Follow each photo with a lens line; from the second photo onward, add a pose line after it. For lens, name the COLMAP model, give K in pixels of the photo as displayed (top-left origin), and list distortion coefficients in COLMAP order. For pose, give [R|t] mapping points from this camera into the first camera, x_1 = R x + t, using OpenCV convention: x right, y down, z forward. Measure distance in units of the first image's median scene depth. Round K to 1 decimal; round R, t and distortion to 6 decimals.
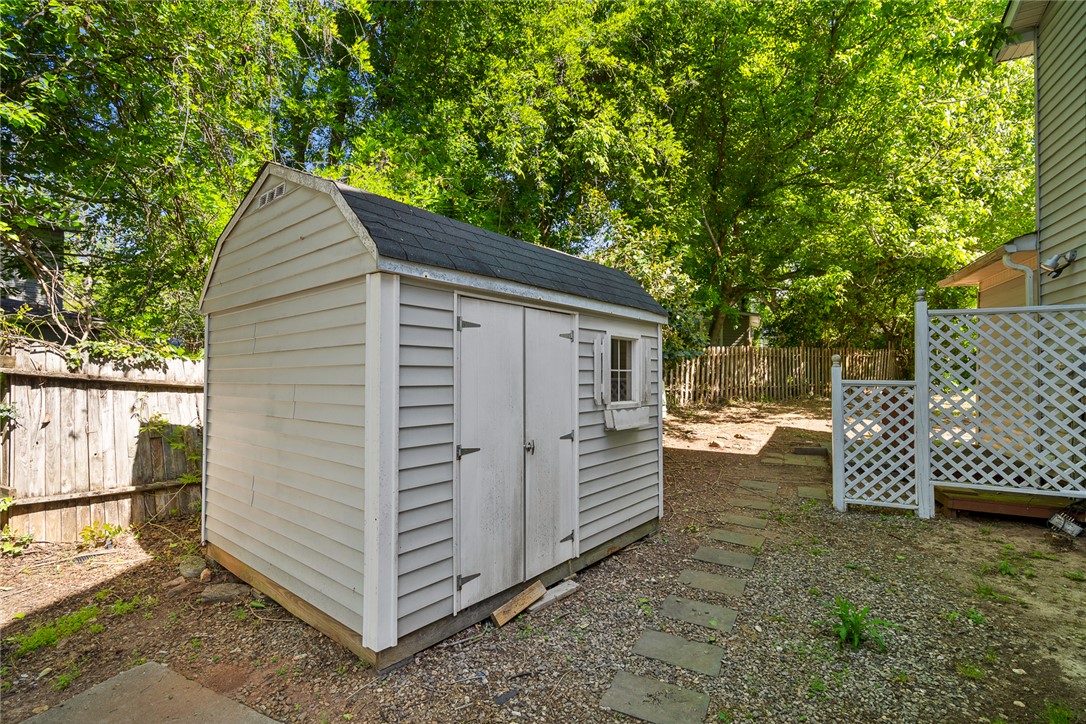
lens RADIAL K [[495.9, 0, 531.2], [0, 495.9, 367.2], [0, 0, 1]] dist [-0.006320, 0.002382]
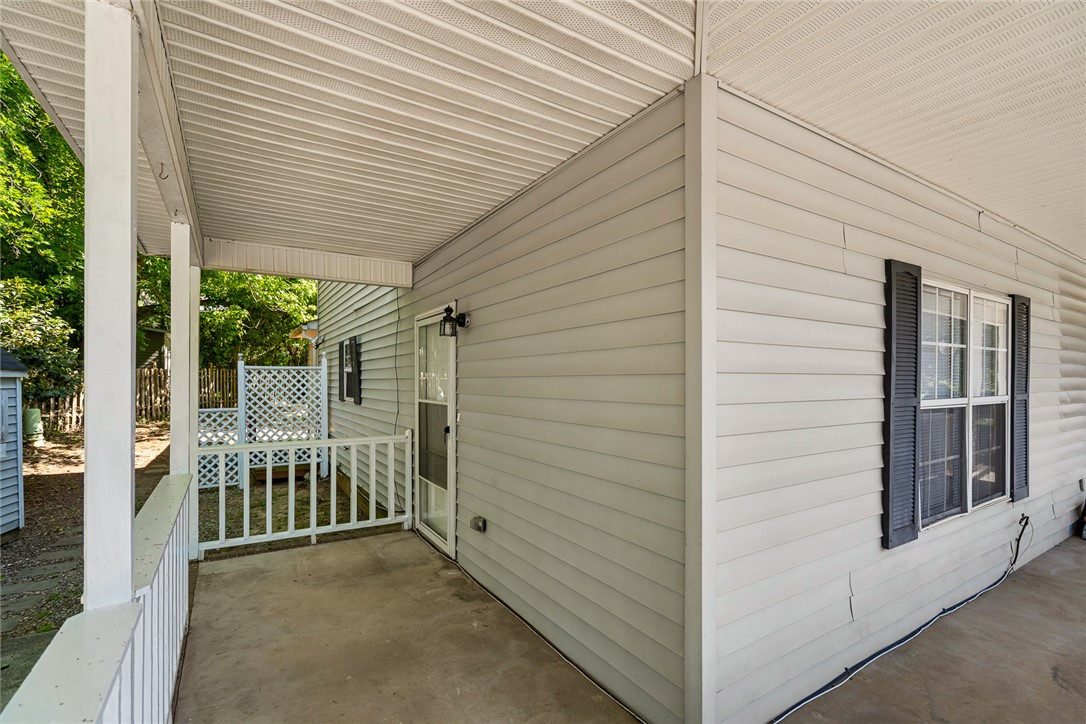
lens RADIAL K [[495.9, 0, 538.6], [0, 495.9, 379.7], [0, 0, 1]] dist [-0.006320, 0.002382]
pose [[0.514281, -0.007718, 0.857587, -0.143507], [-0.000796, 0.999955, 0.009476, -0.092406], [-0.857621, -0.005556, 0.514252, -0.800505]]
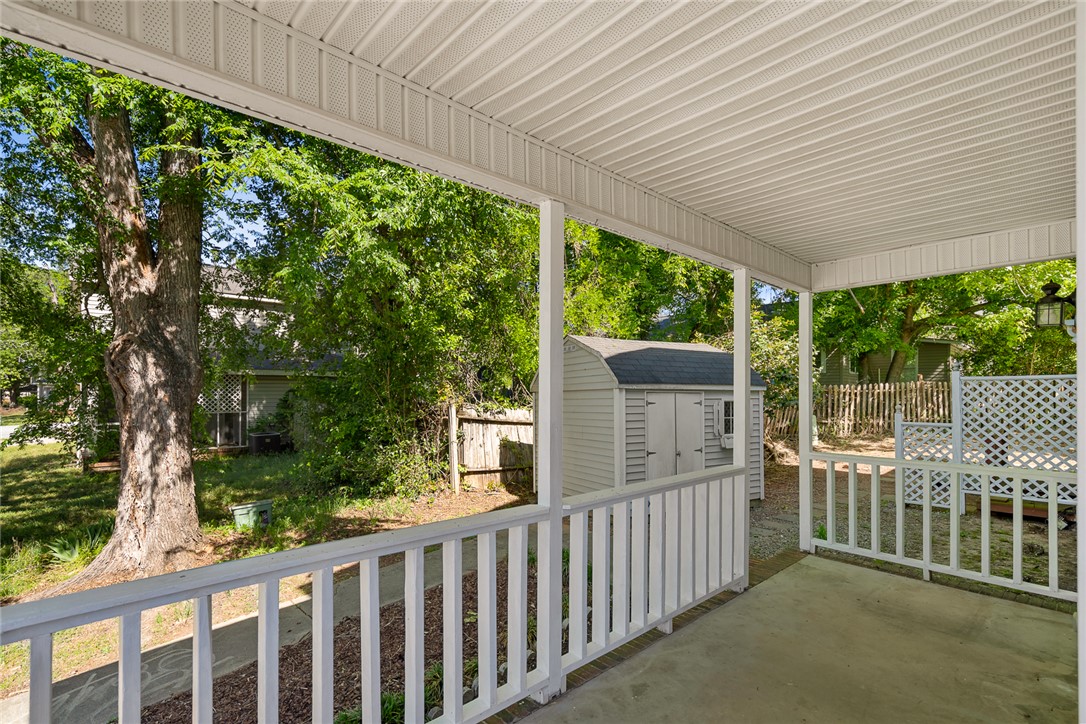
lens RADIAL K [[495.9, 0, 534.3], [0, 495.9, 394.4], [0, 0, 1]] dist [-0.006320, 0.002382]
pose [[0.934200, -0.008062, -0.356660, 0.133962], [0.010420, 0.999935, 0.004690, -0.090599], [0.356599, -0.008097, 0.934223, -0.954004]]
